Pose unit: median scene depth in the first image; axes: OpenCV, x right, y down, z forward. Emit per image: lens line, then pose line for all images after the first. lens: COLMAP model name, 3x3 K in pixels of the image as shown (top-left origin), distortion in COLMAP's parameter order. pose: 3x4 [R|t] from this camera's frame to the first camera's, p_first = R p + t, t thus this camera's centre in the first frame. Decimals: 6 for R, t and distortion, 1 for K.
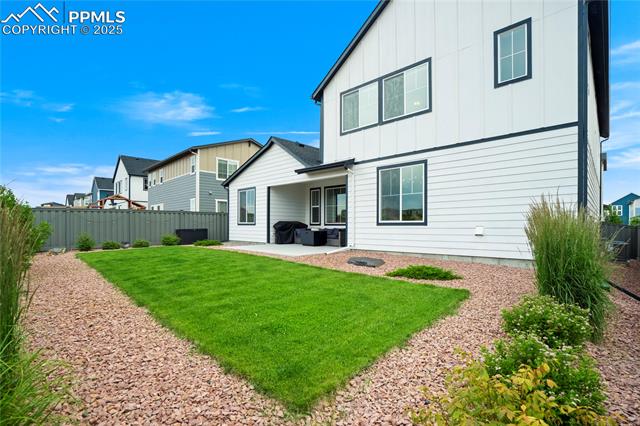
lens RADIAL K [[305.3, 0, 320.7], [0, 305.3, 216.1], [0, 0, 1]] dist [-0.024836, 0.011455]
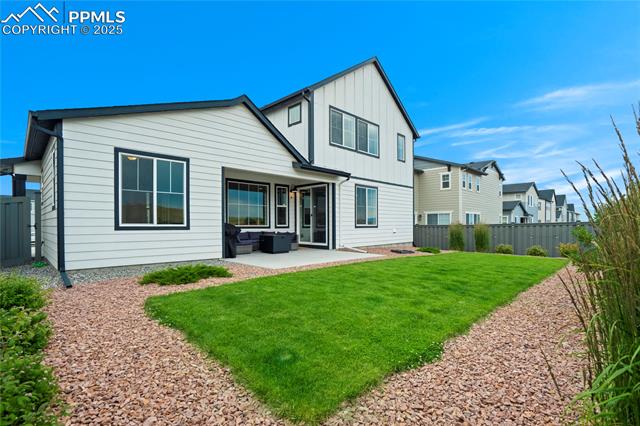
lens RADIAL K [[305.3, 0, 330.1], [0, 305.3, 226.8], [0, 0, 1]] dist [-0.024836, 0.011455]
pose [[0.000164, 0.009068, 0.999959, -0.875841], [-0.021916, 0.999719, -0.009062, 0.031004], [-0.999760, -0.021914, 0.000363, 0.859537]]
